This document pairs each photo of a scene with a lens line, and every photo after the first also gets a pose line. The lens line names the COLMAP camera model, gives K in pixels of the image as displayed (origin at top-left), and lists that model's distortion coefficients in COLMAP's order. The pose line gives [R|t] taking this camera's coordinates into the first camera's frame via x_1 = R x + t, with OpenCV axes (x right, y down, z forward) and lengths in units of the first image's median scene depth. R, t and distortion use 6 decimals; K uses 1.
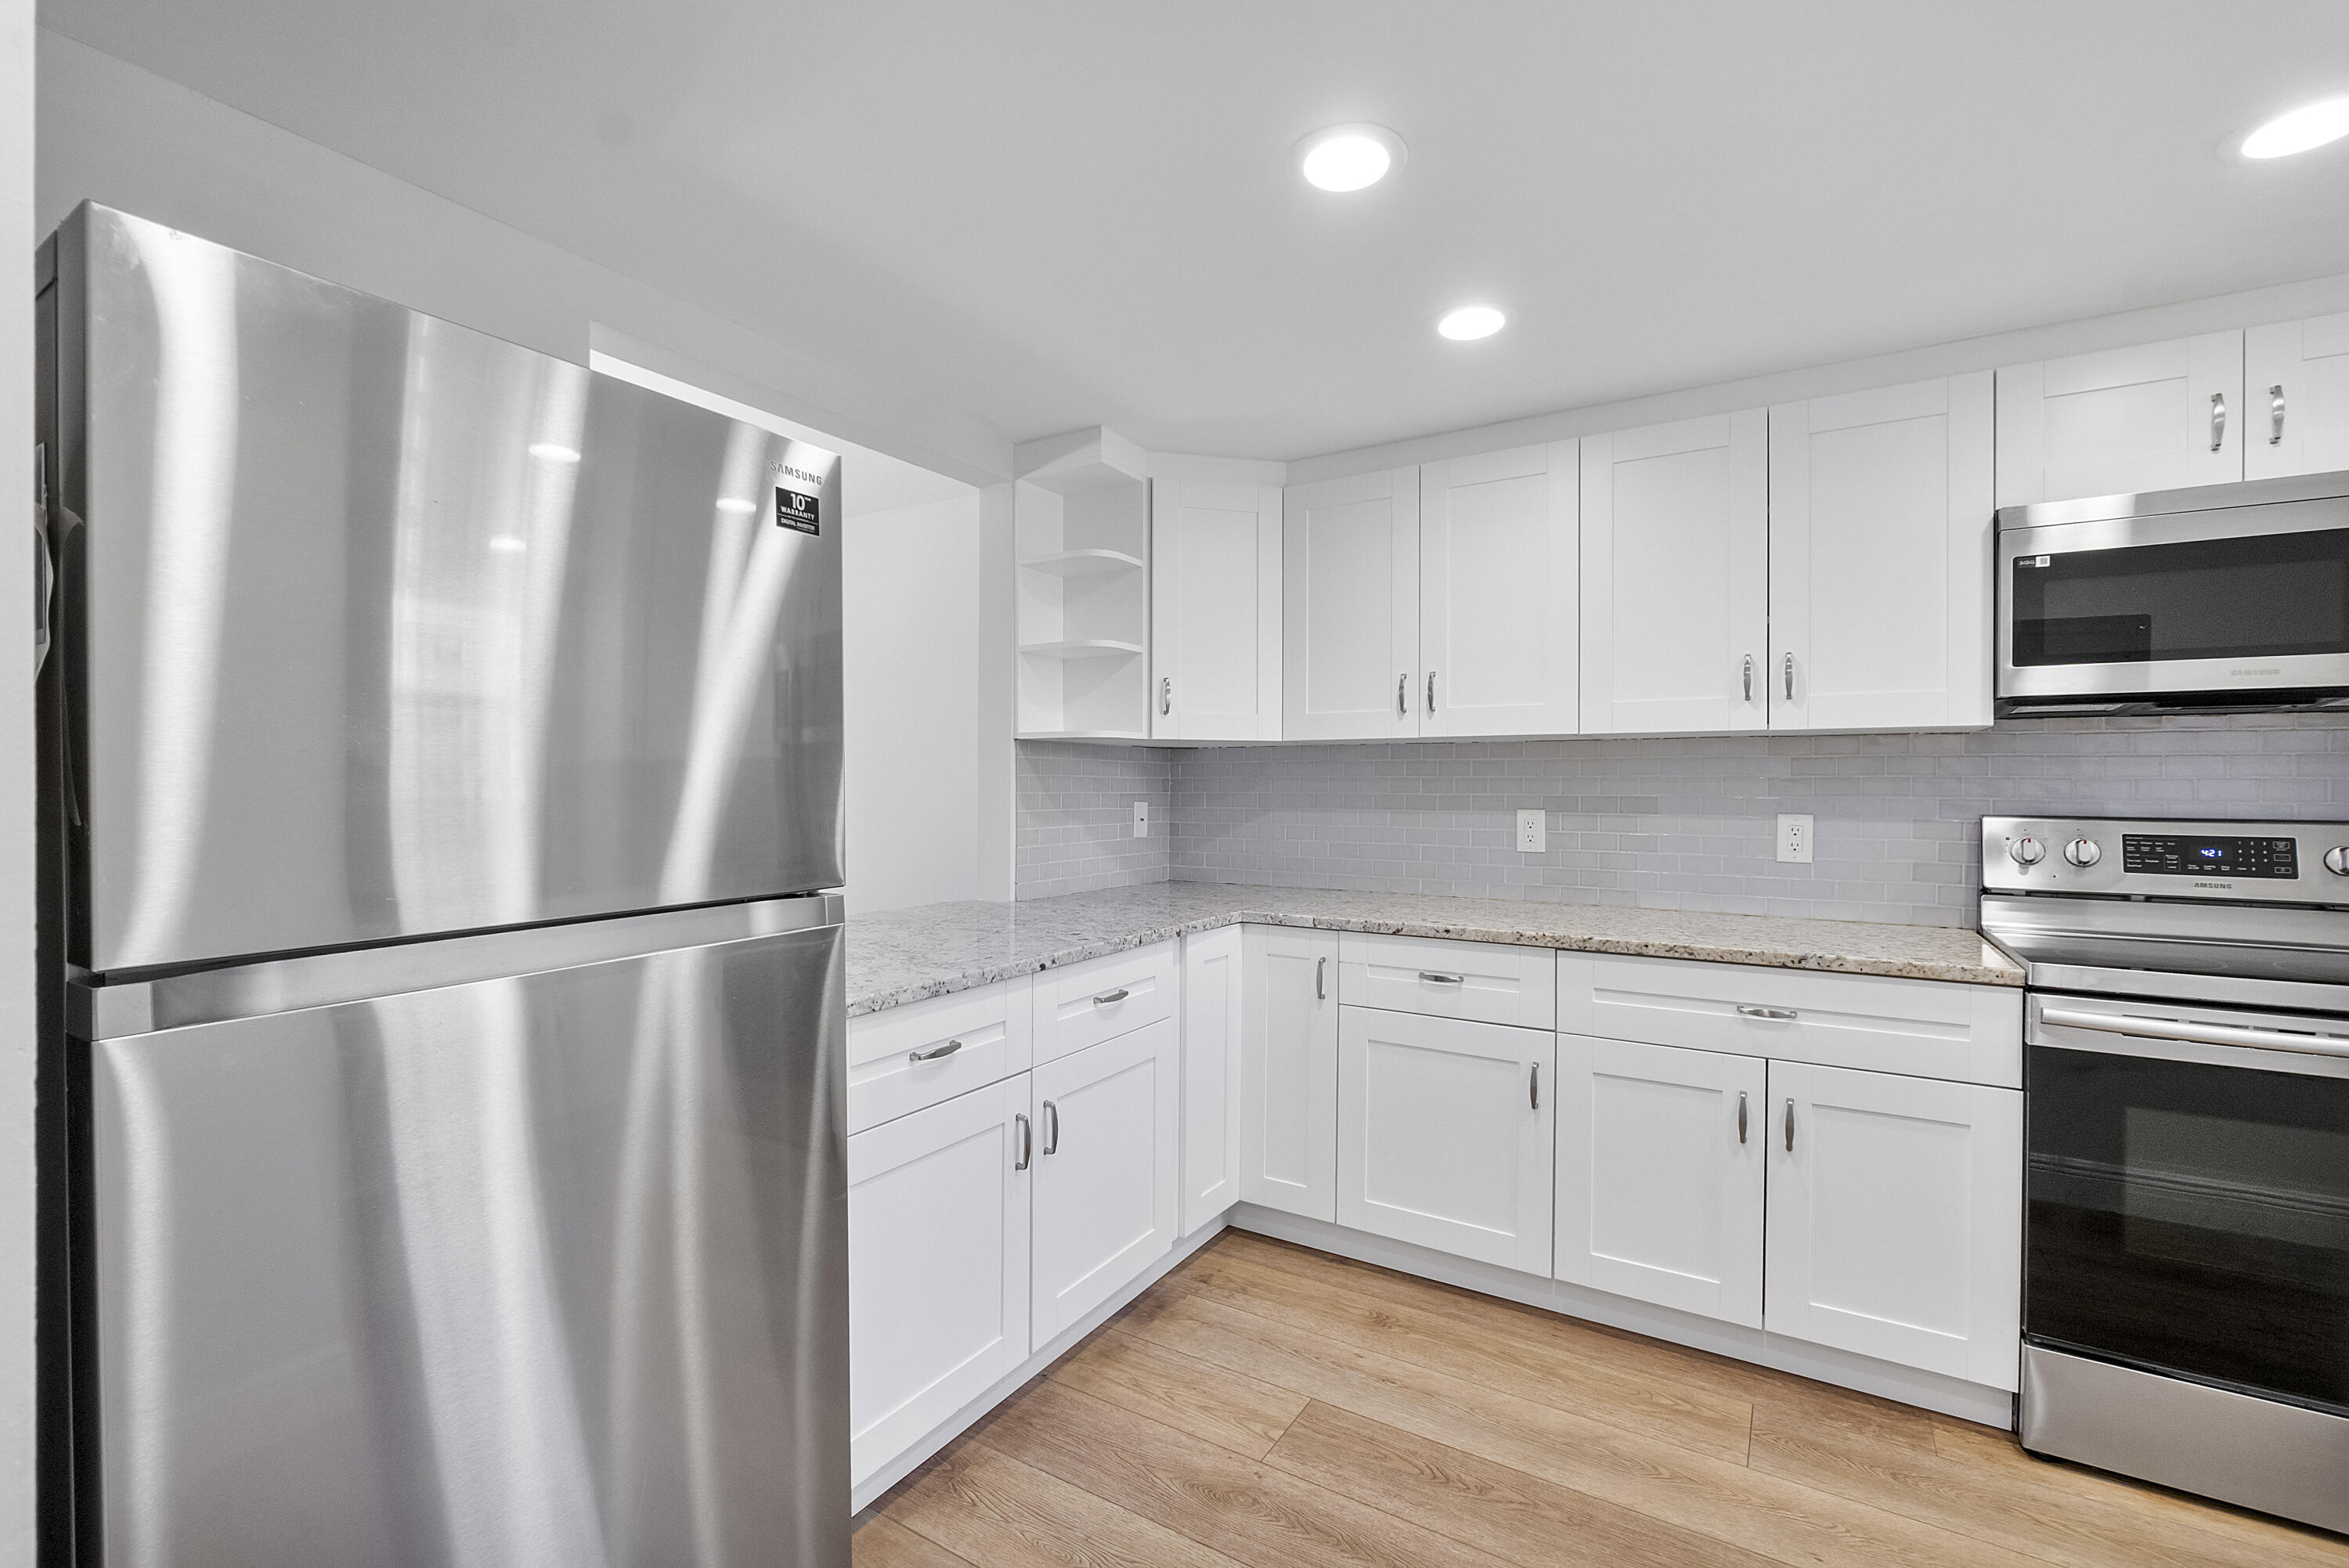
lens RADIAL K [[1022.8, 0, 1124.5], [0, 1022.8, 785.8], [0, 0, 1]] dist [0.000389, -0.000126]
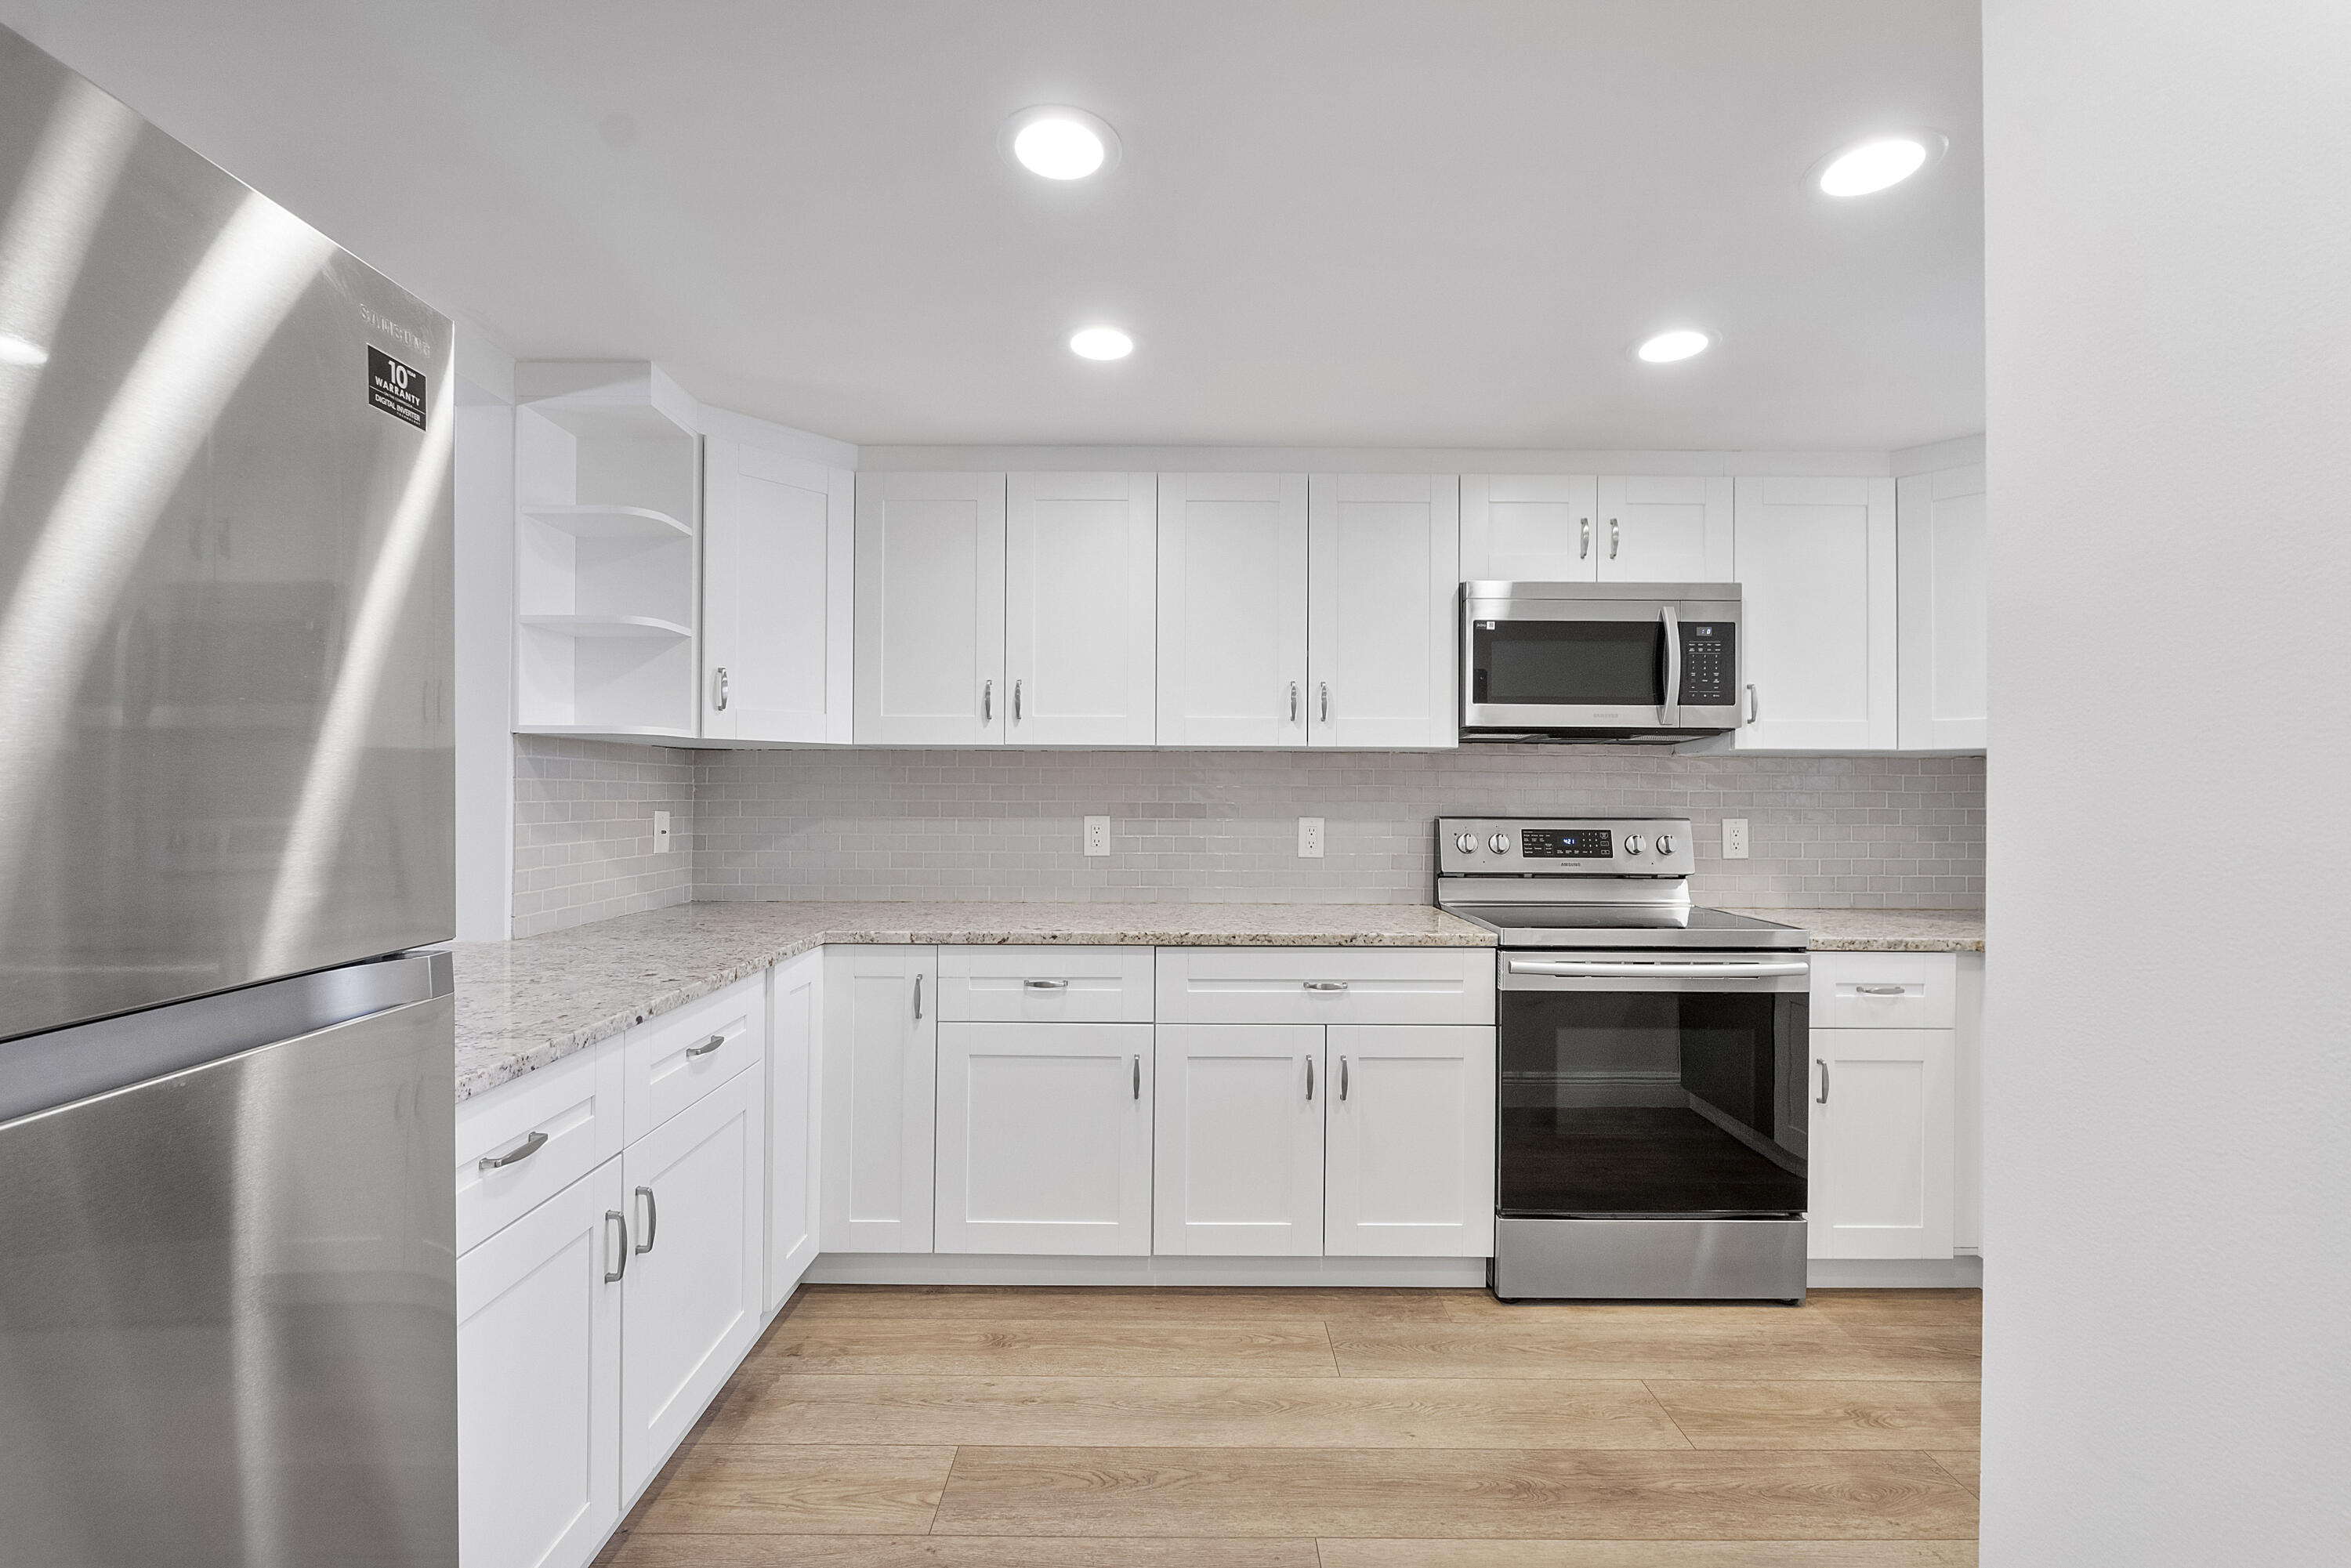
lens RADIAL K [[1023.8, 0, 1172.5], [0, 1023.8, 786.4], [0, 0, 1]] dist [0.000389, -0.000126]
pose [[0.842743, 0.004252, 0.538299, -0.156388], [-0.001353, 0.999982, -0.005780, -0.001464], [-0.538314, 0.004143, 0.842734, 0.096671]]
